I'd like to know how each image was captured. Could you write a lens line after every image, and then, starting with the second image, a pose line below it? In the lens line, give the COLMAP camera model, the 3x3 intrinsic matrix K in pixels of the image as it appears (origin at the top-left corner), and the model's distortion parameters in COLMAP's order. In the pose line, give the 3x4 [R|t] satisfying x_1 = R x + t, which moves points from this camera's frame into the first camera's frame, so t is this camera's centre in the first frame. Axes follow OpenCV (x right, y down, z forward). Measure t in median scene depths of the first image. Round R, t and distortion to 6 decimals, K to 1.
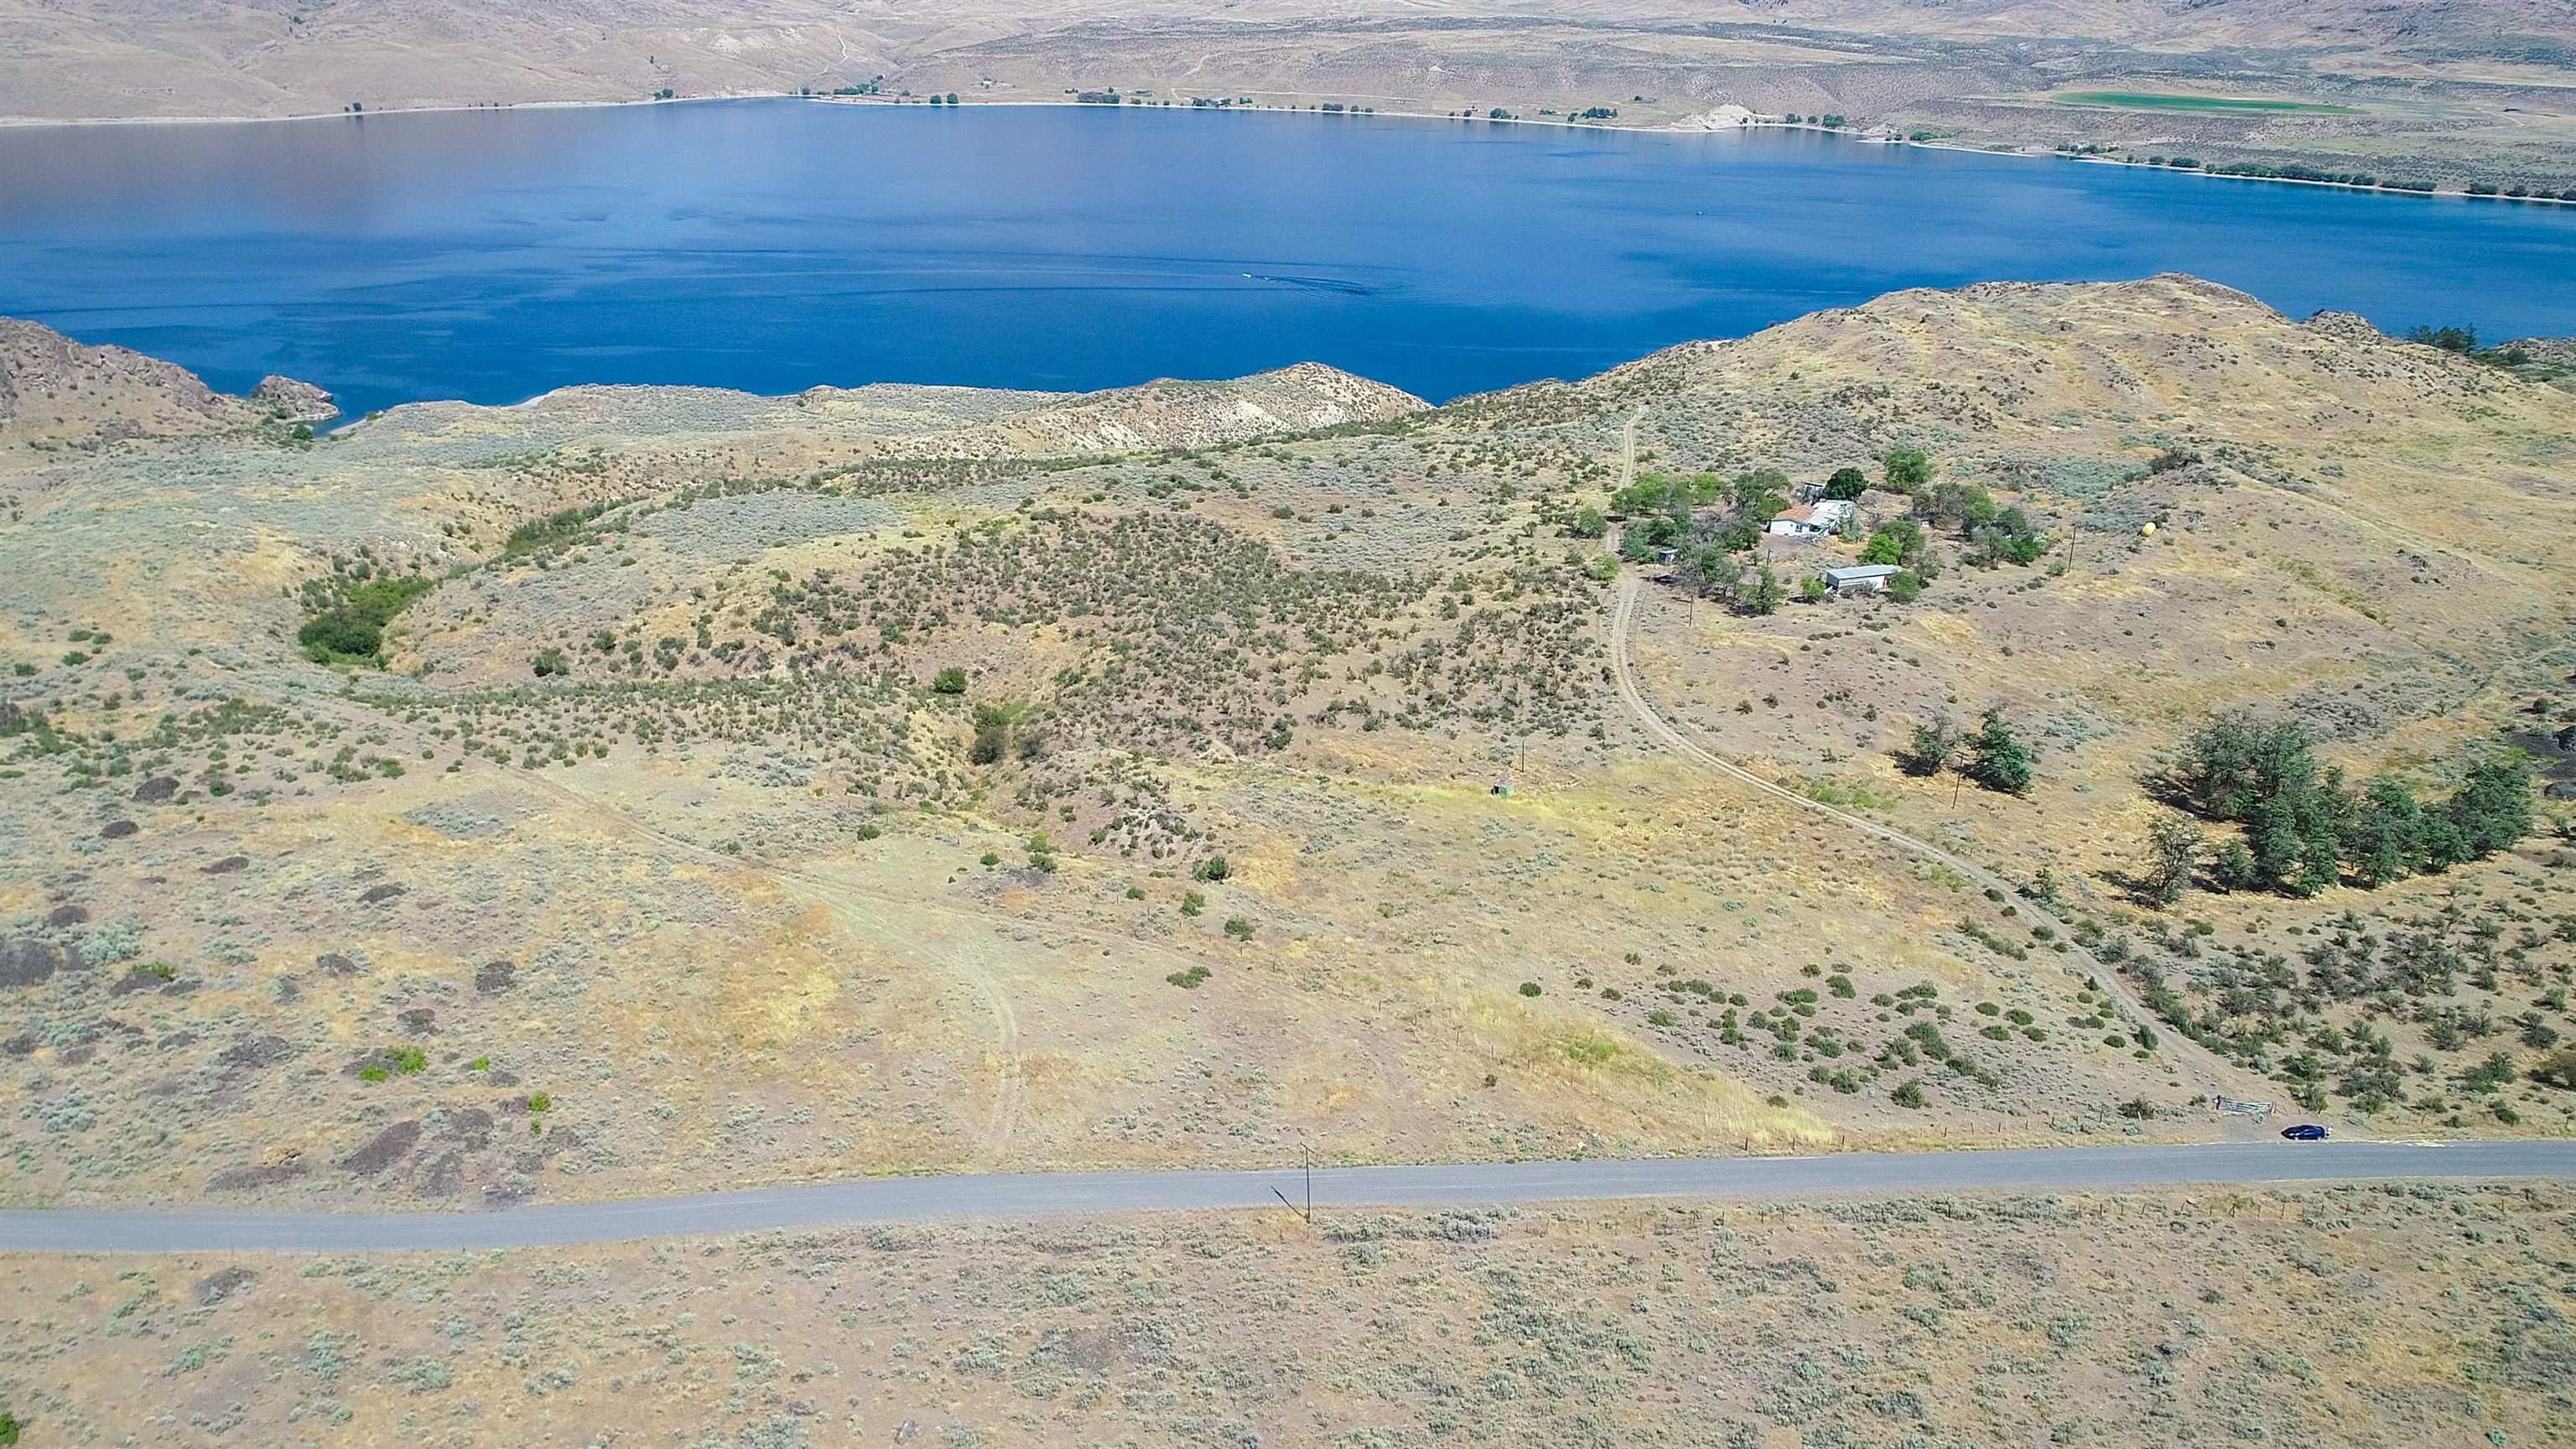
lens RADIAL K [[1846.4, 0, 1288.0], [0, 1846.4, 724.5], [0, 0, 1]] dist [-0.001647, -0.002238]
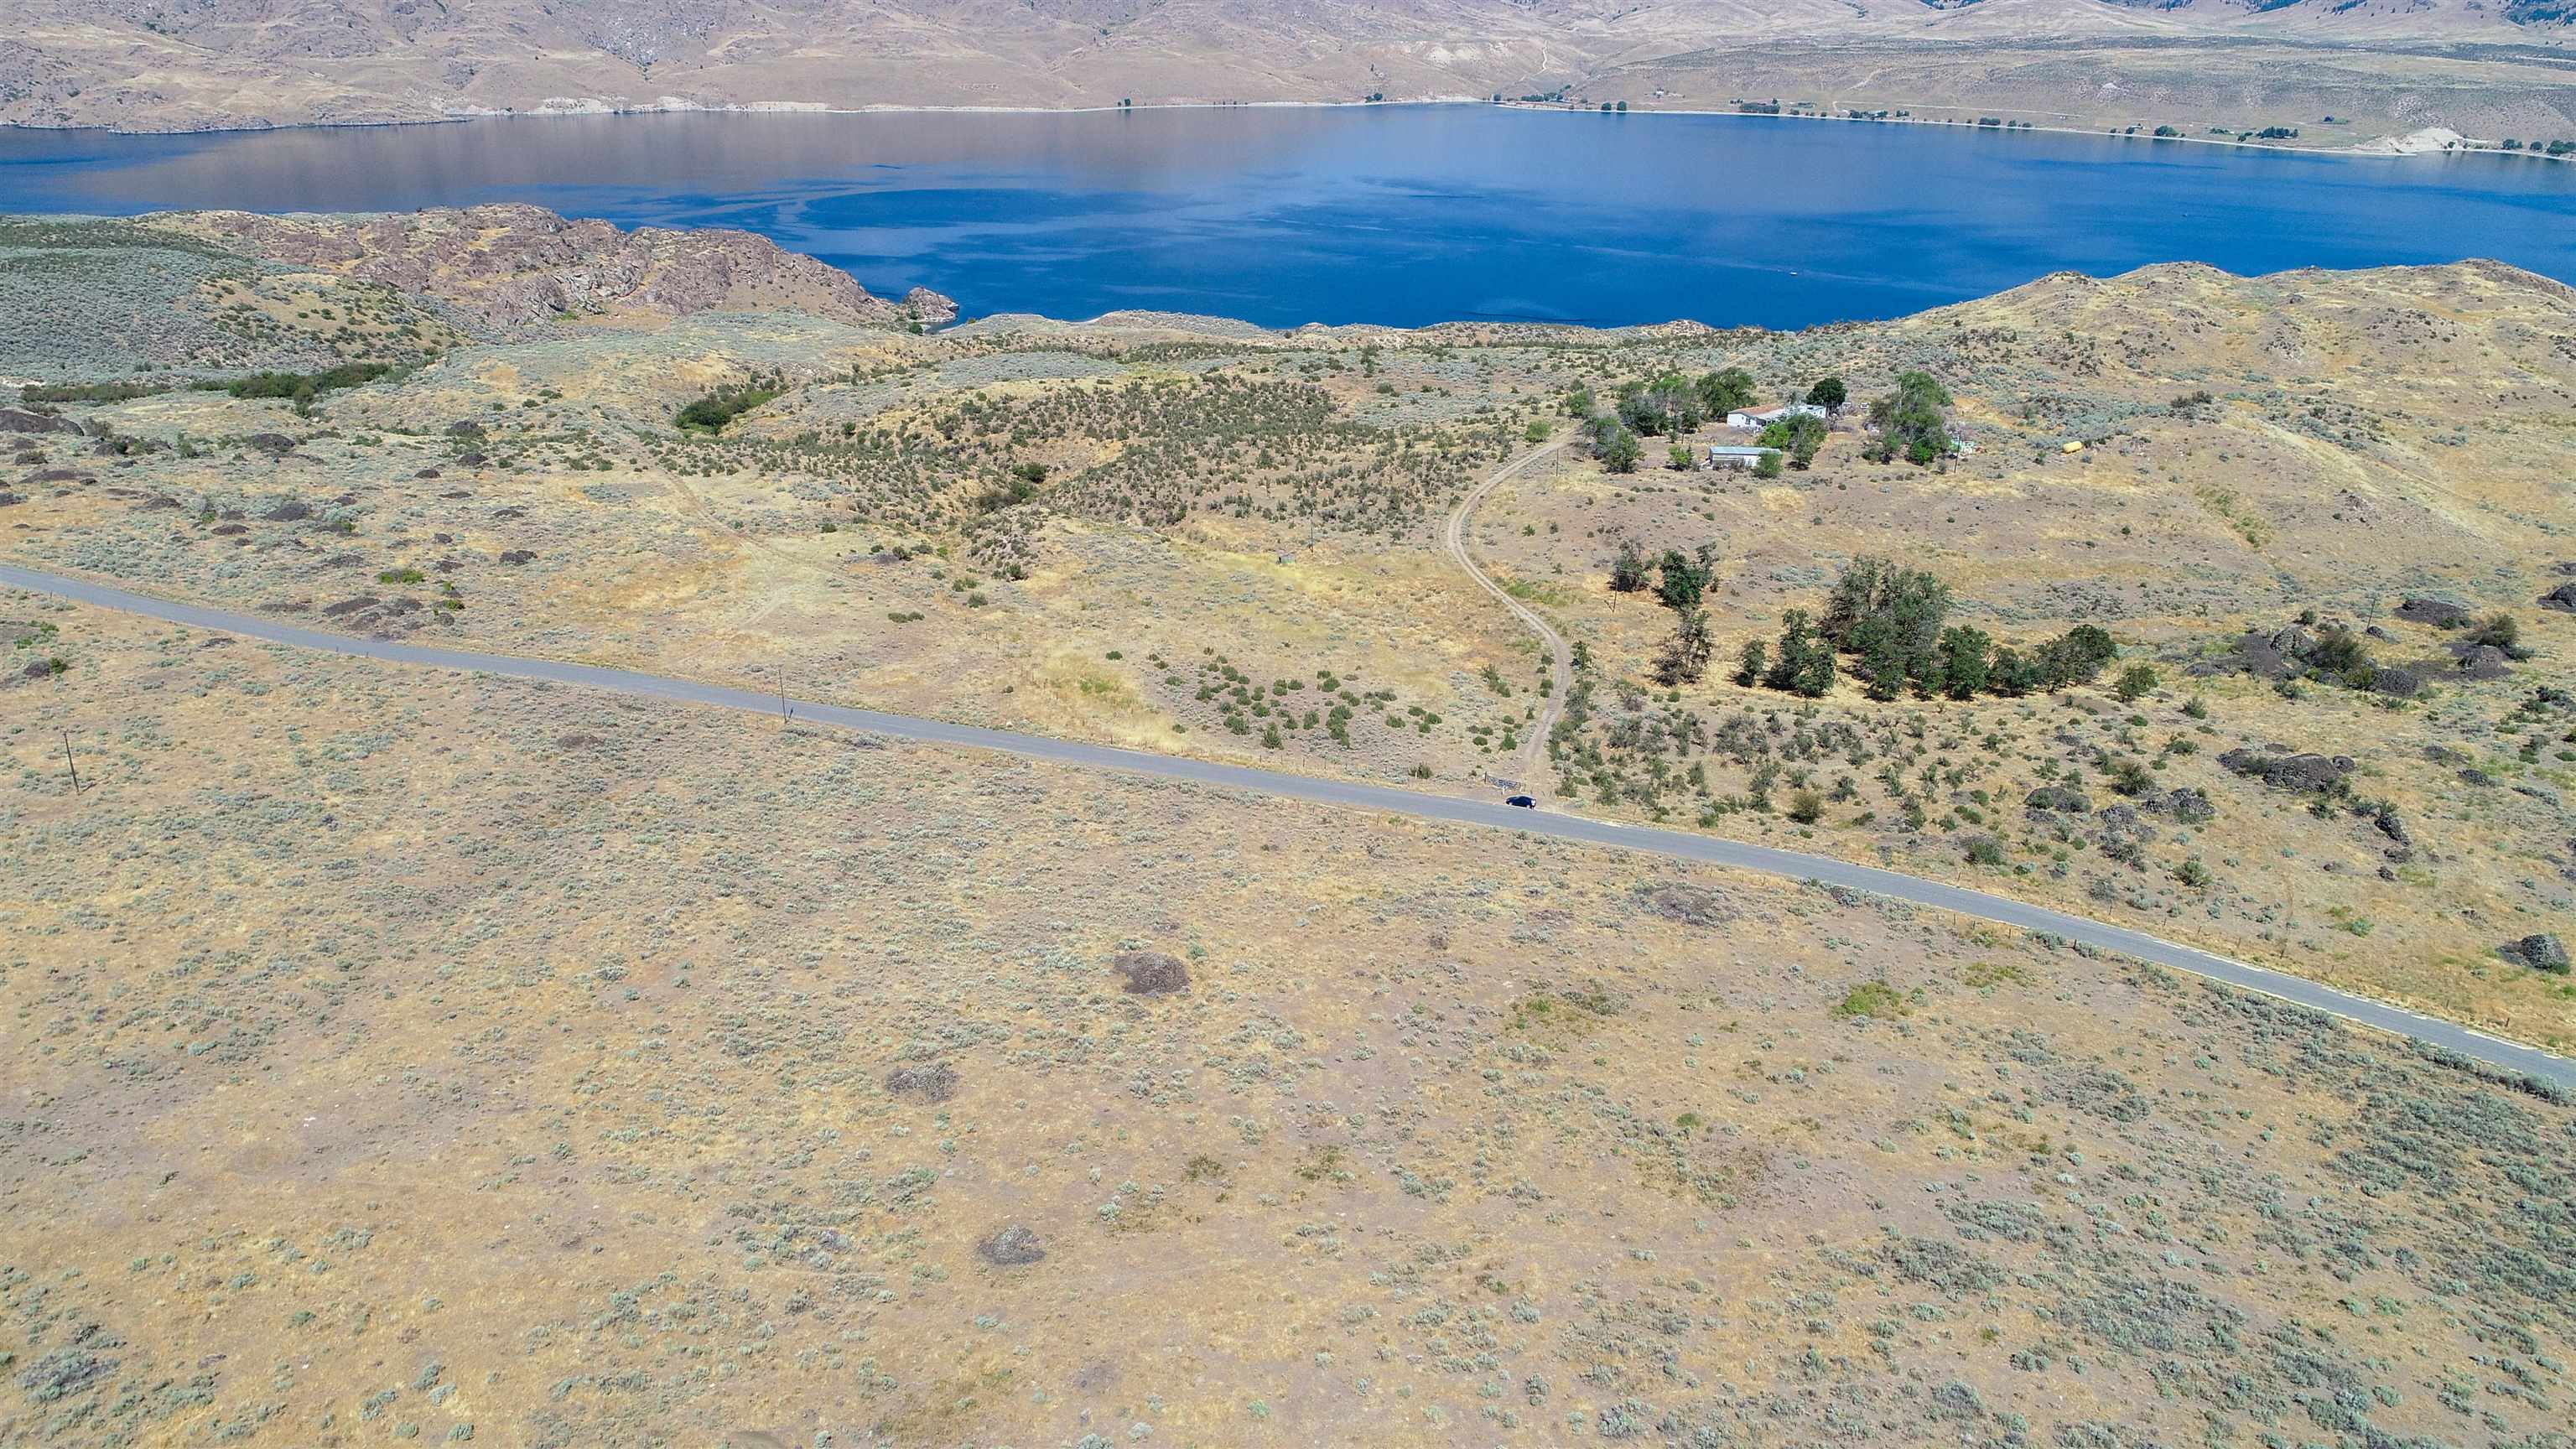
lens RADIAL K [[1717.6, 0, 1323.9], [0, 1717.6, 716.6], [0, 0, 1]] dist [-0.004112, 0.001960]
pose [[0.927257, 0.141077, -0.346832, 0.061014], [-0.138192, 0.989850, 0.033174, 0.010616], [0.347991, 0.017169, 0.937341, -0.010790]]
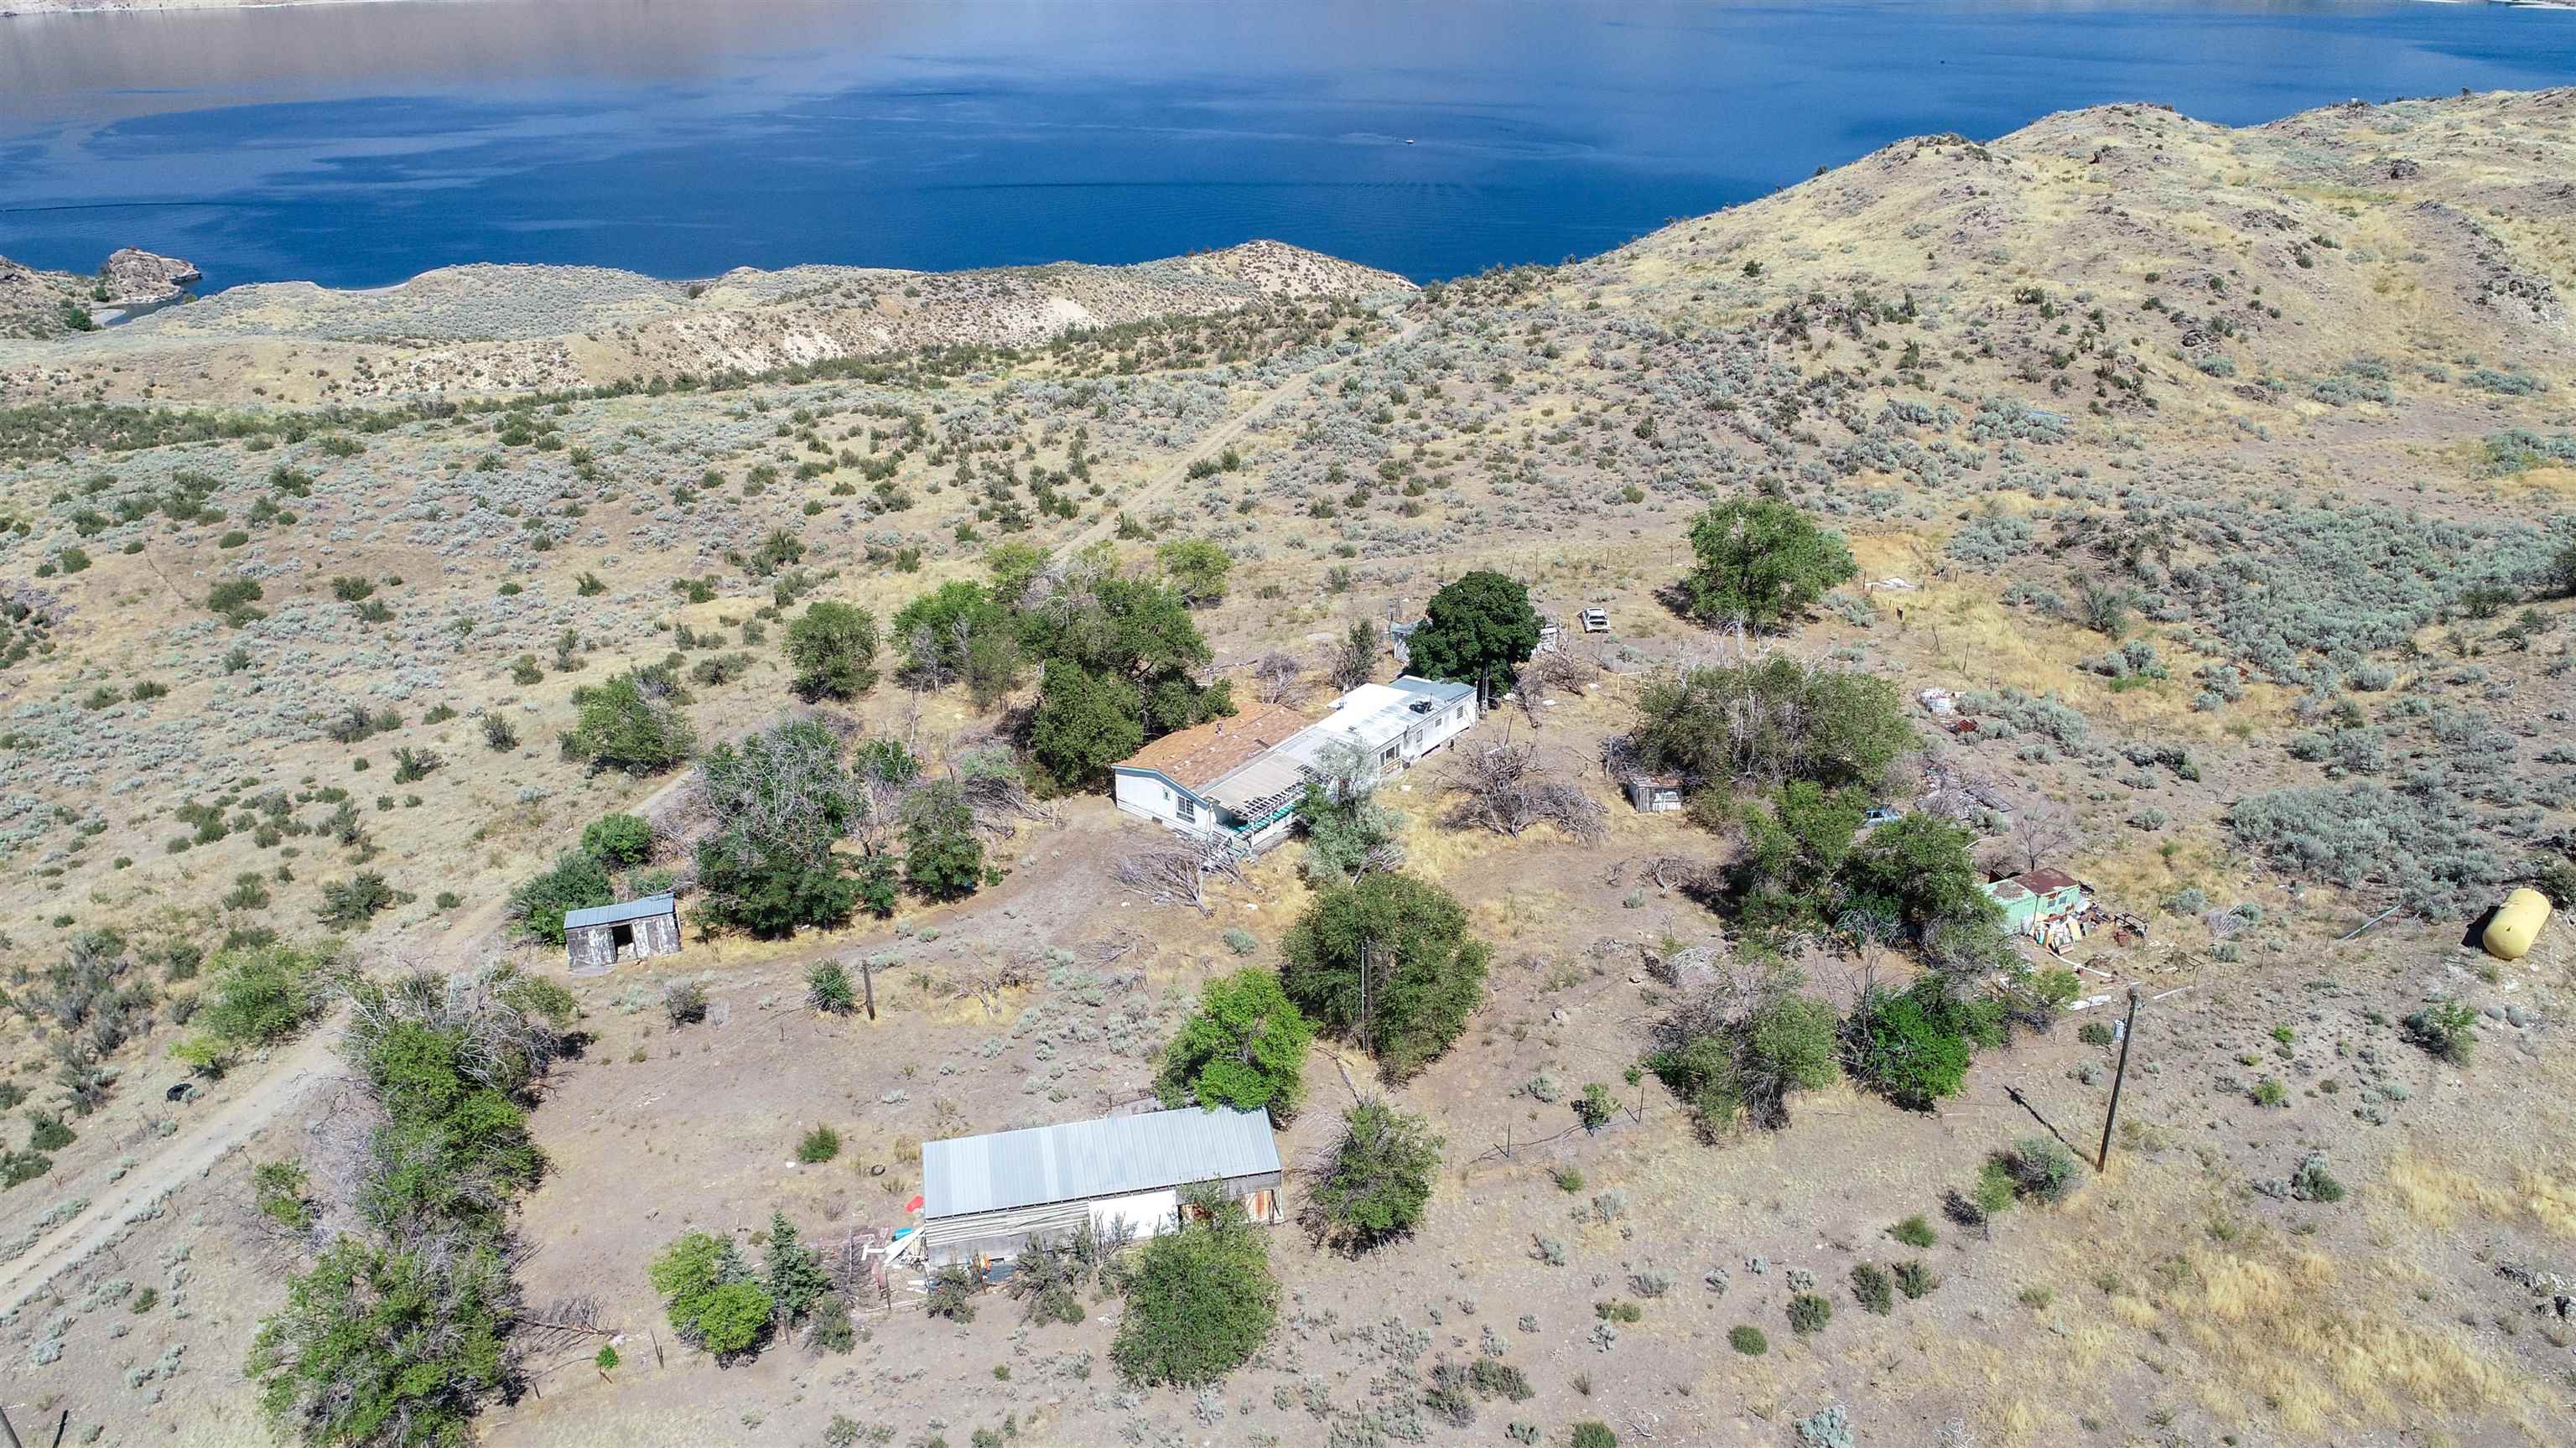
lens RADIAL K [[1717.6, 0, 1323.9], [0, 1717.6, 716.1], [0, 0, 1]] dist [-0.004112, 0.001960]
pose [[0.982196, 0.056541, -0.179151, 0.049424], [-0.043114, 0.996023, 0.077977, -0.020429], [0.182847, -0.068864, 0.980727, 0.105951]]
